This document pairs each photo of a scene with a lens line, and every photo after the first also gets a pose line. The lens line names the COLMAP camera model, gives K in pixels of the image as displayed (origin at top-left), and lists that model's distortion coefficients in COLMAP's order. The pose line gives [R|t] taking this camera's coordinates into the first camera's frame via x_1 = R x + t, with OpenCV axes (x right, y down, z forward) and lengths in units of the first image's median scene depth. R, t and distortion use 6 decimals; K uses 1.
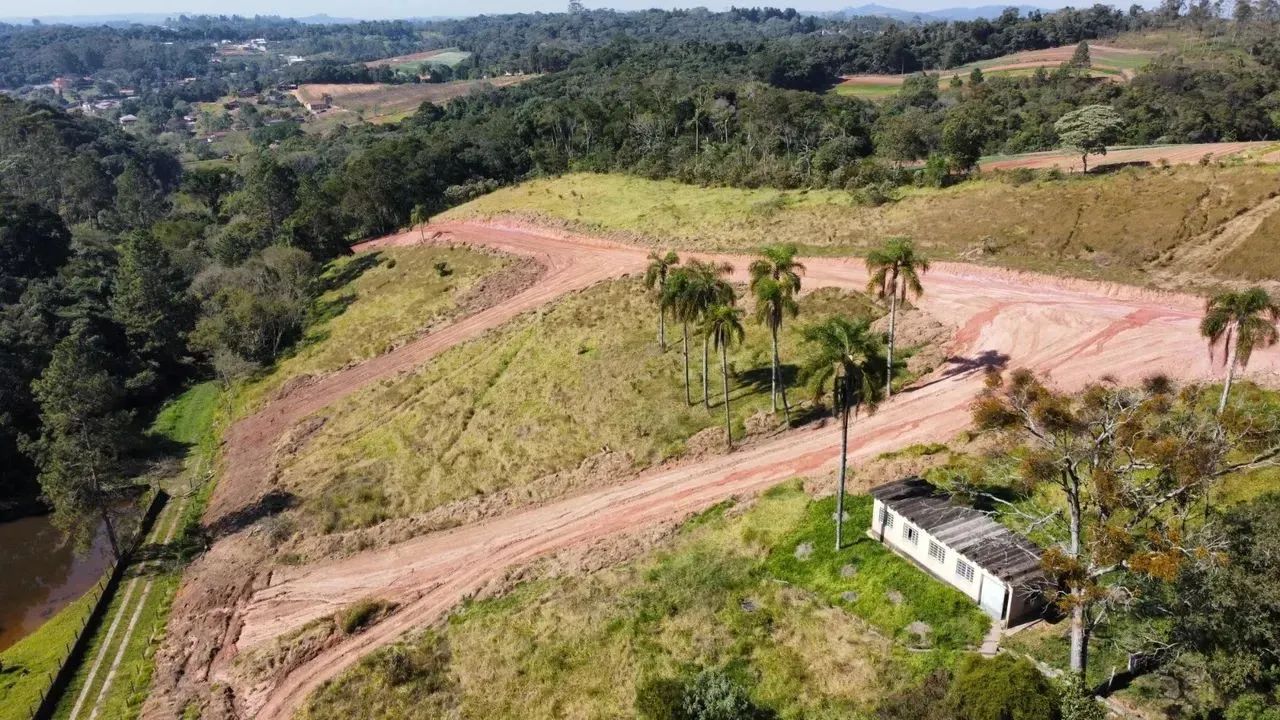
lens RADIAL K [[971.8, 0, 640.0], [0, 971.8, 360.0], [0, 0, 1]] dist [0.007473, -0.003898]
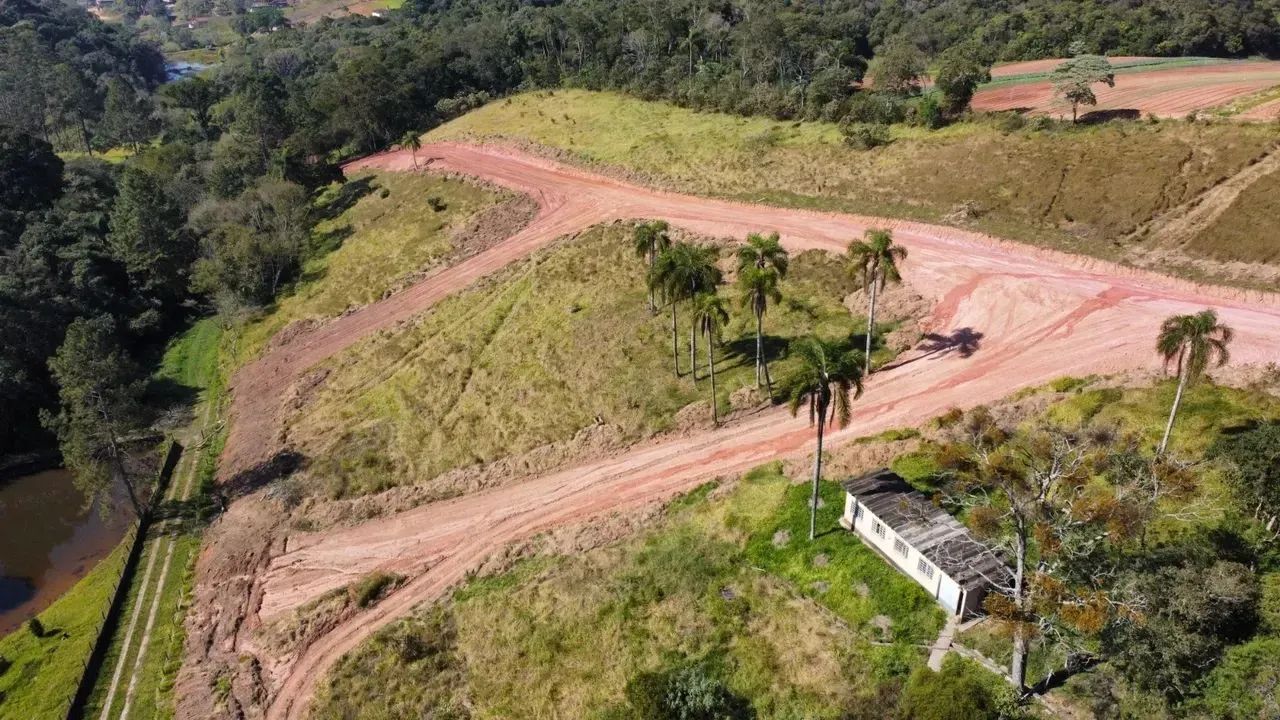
lens RADIAL K [[971.8, 0, 640.0], [0, 971.8, 360.0], [0, 0, 1]] dist [0.007473, -0.003898]
pose [[0.999986, 0.000737, 0.005276, 0.004135], [-0.001400, 0.991930, 0.126779, -0.099257], [-0.005140, -0.126784, 0.991917, -0.035252]]
